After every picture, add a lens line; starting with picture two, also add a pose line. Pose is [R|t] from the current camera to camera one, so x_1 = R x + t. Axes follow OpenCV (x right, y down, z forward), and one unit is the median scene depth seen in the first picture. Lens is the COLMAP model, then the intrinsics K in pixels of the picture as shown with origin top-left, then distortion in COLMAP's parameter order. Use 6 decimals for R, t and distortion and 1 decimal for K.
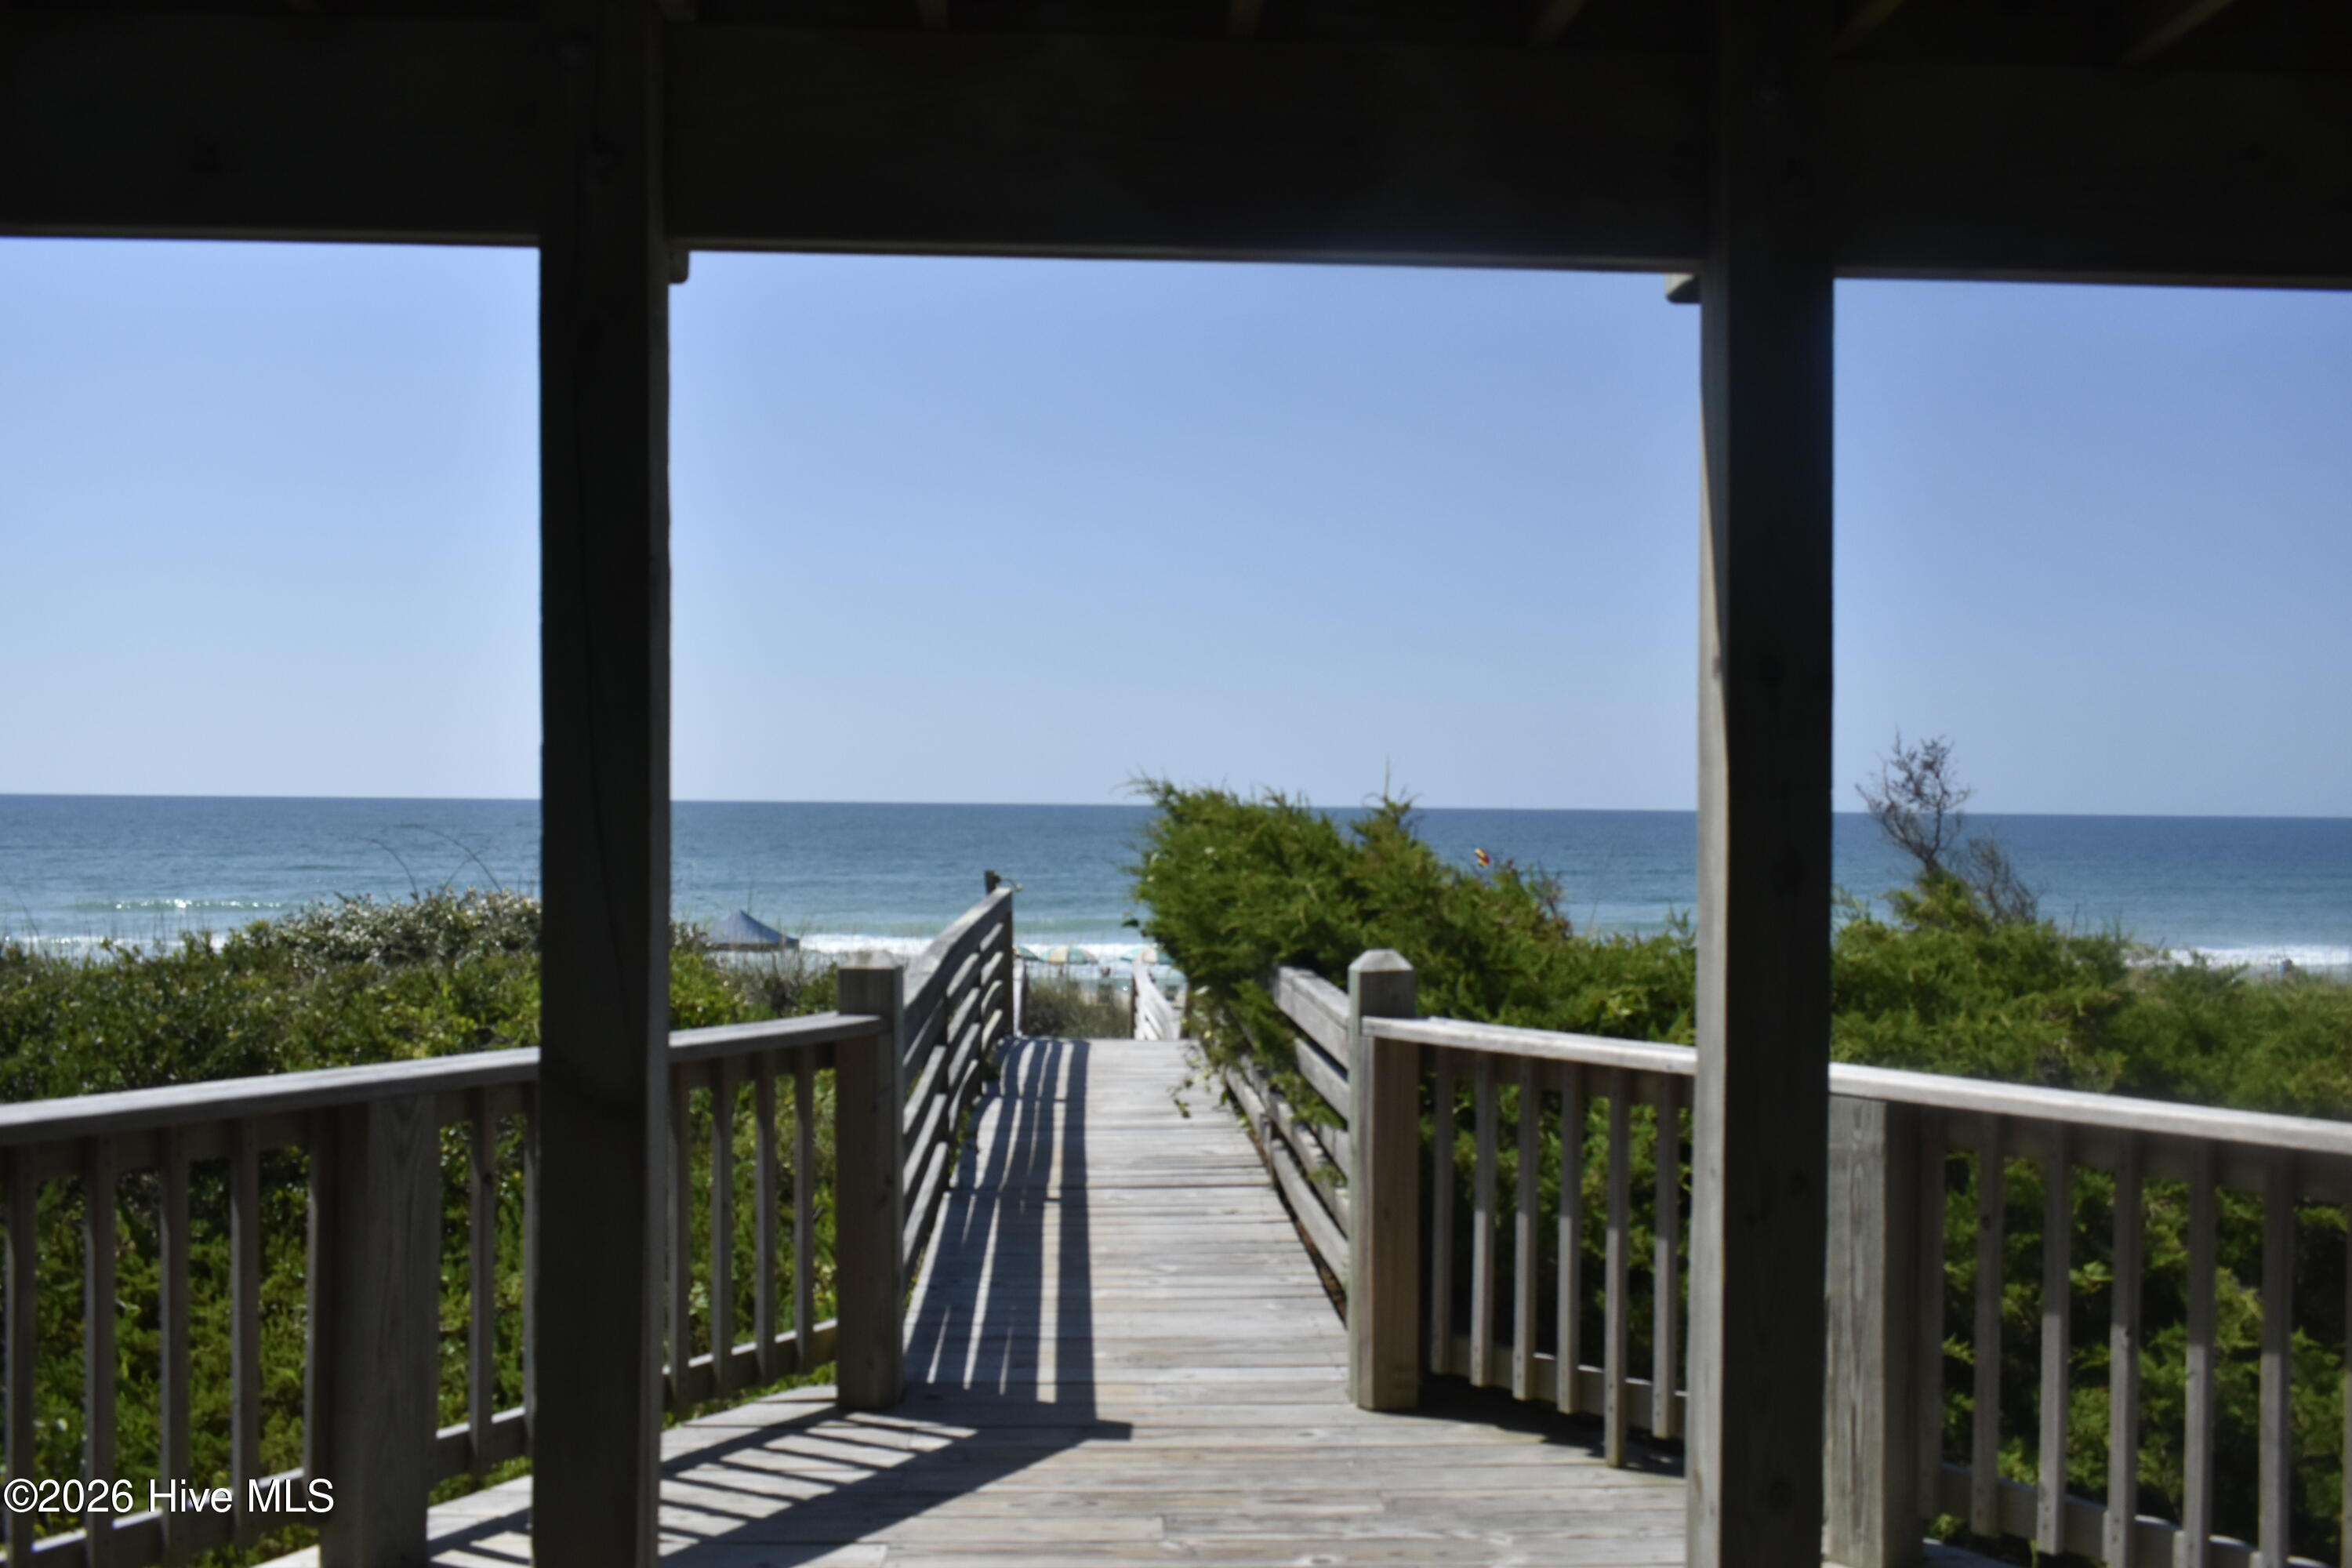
lens RADIAL K [[2016.9, 0, 1188.3], [0, 2016.9, 797.3], [0, 0, 1]] dist [0.001083, -0.001166]
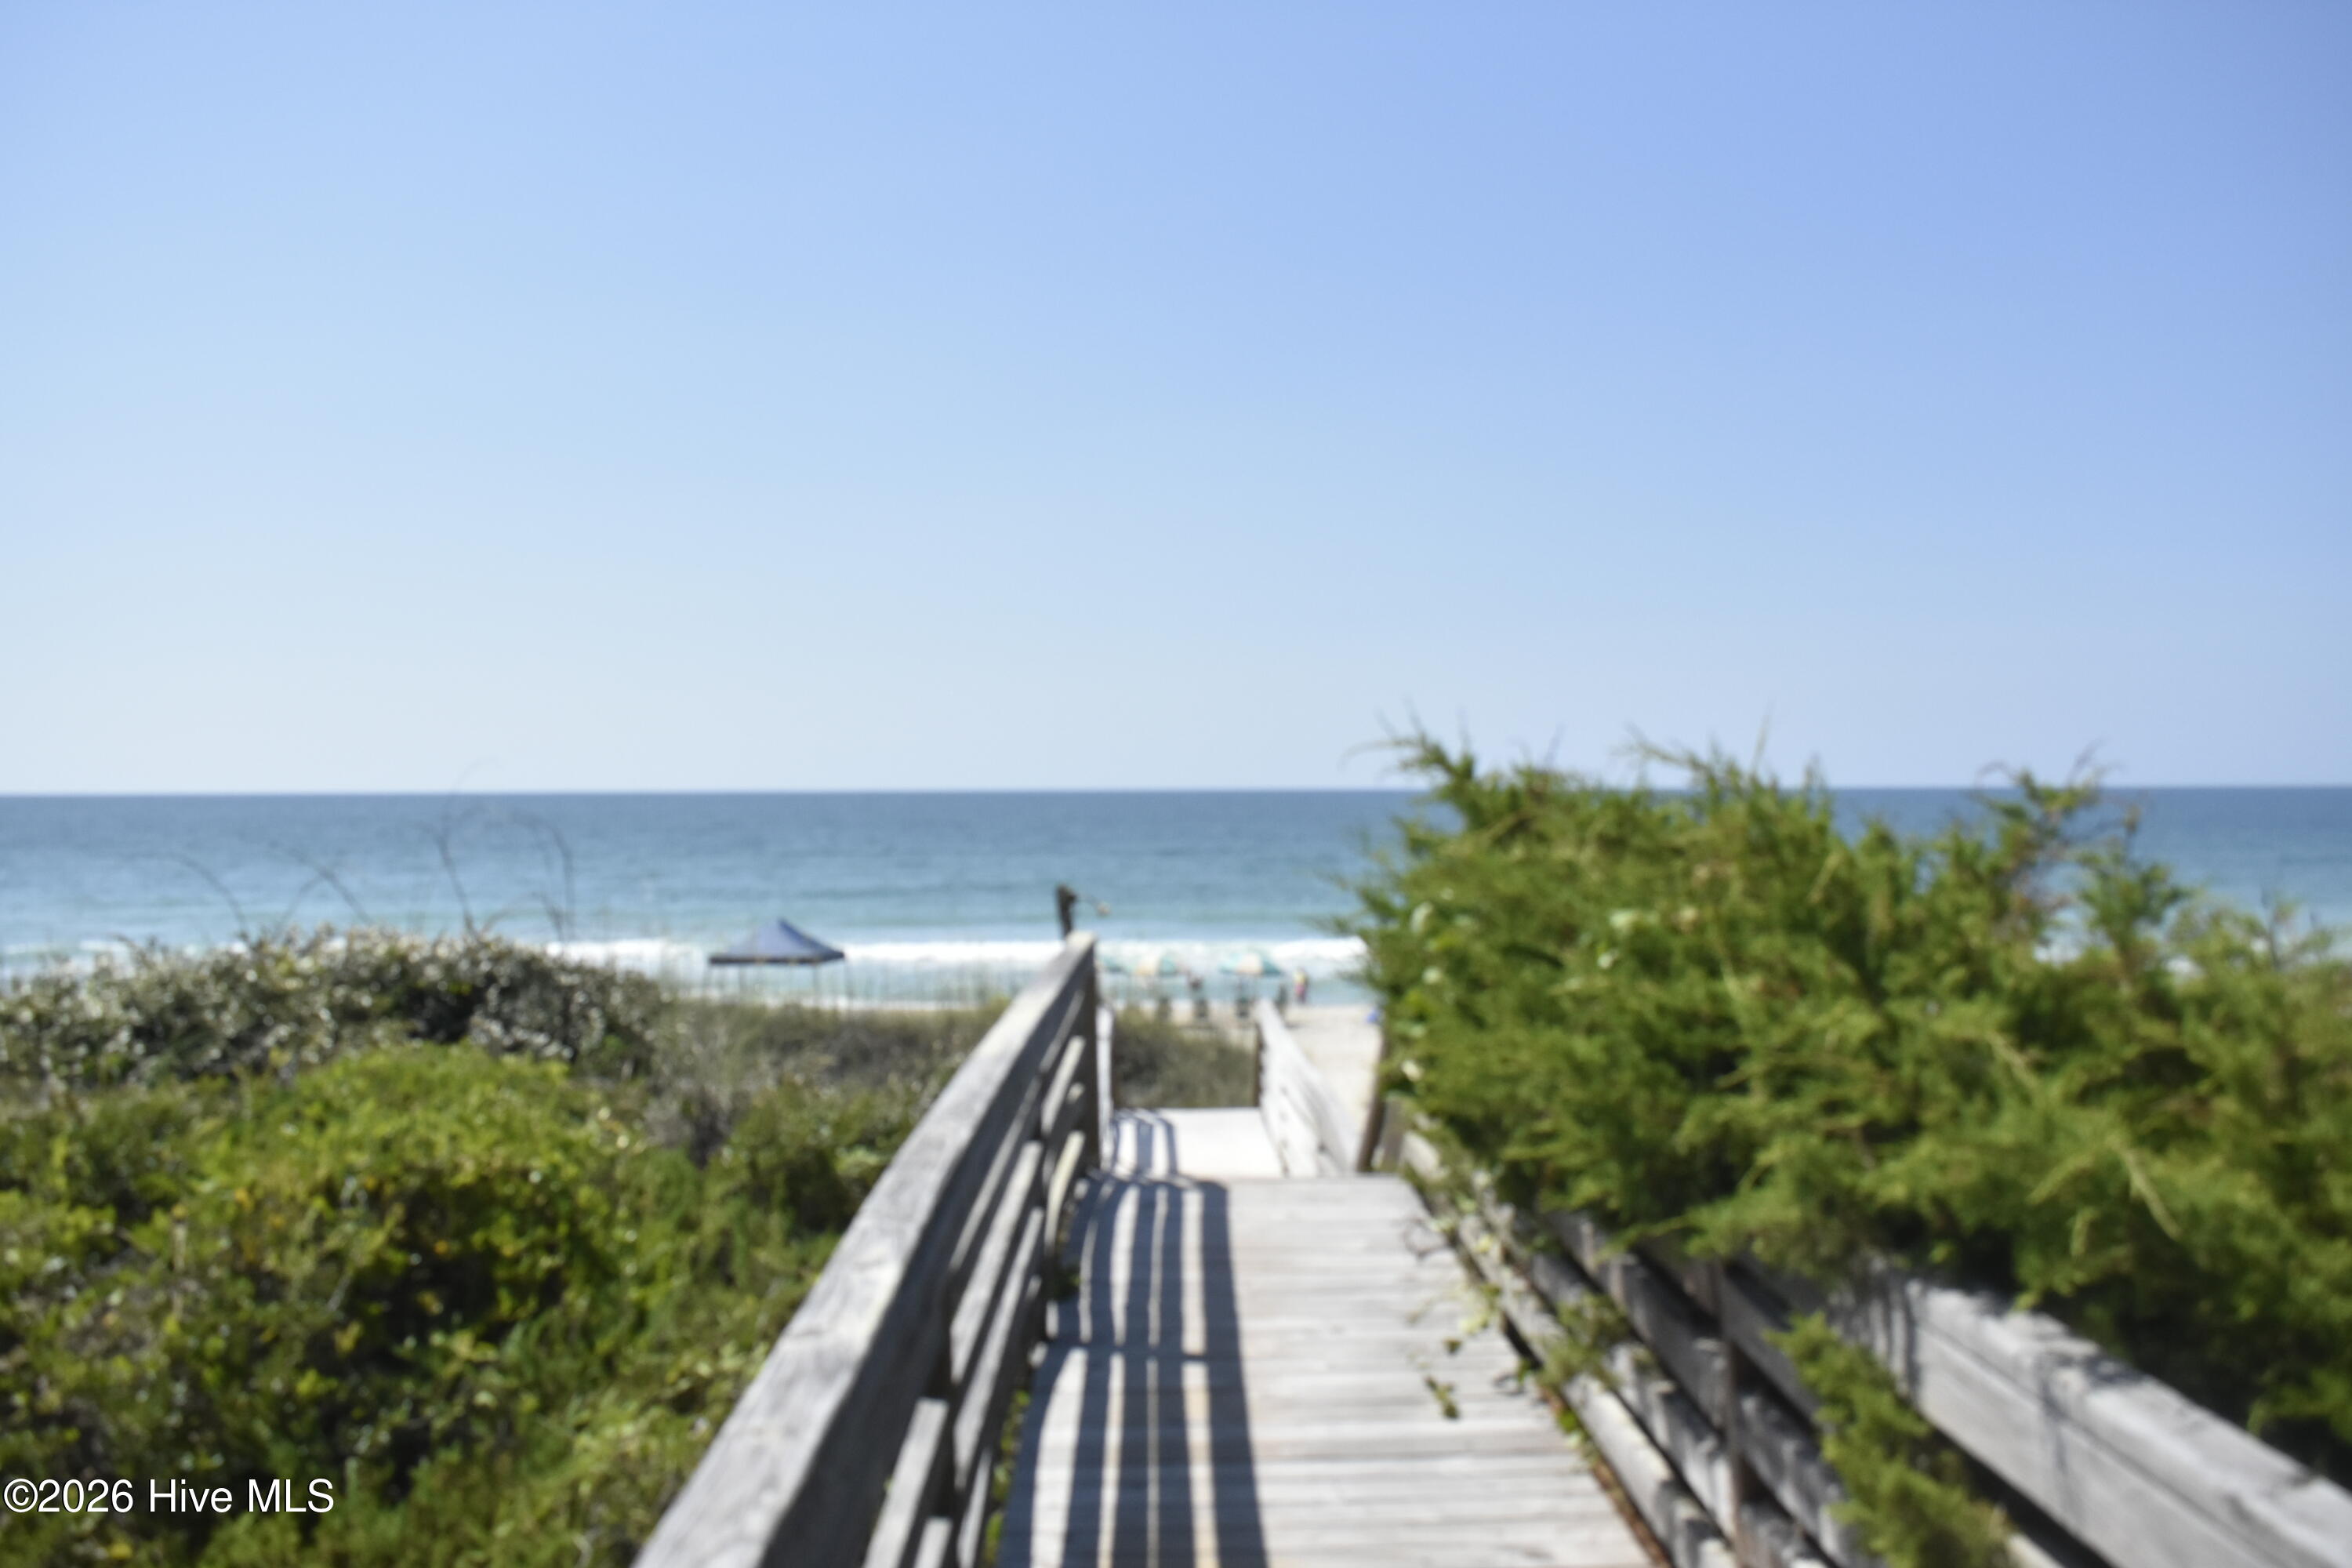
lens RADIAL K [[2235.2, 0, 1173.5], [0, 2235.2, 784.2], [0, 0, 1]] dist [-0.000835, 0.000000]
pose [[0.998656, -0.012510, -0.050304, -0.037164], [0.012524, 0.999922, -0.000042, 0.000232], [0.050301, -0.000588, 0.998734, 0.408991]]
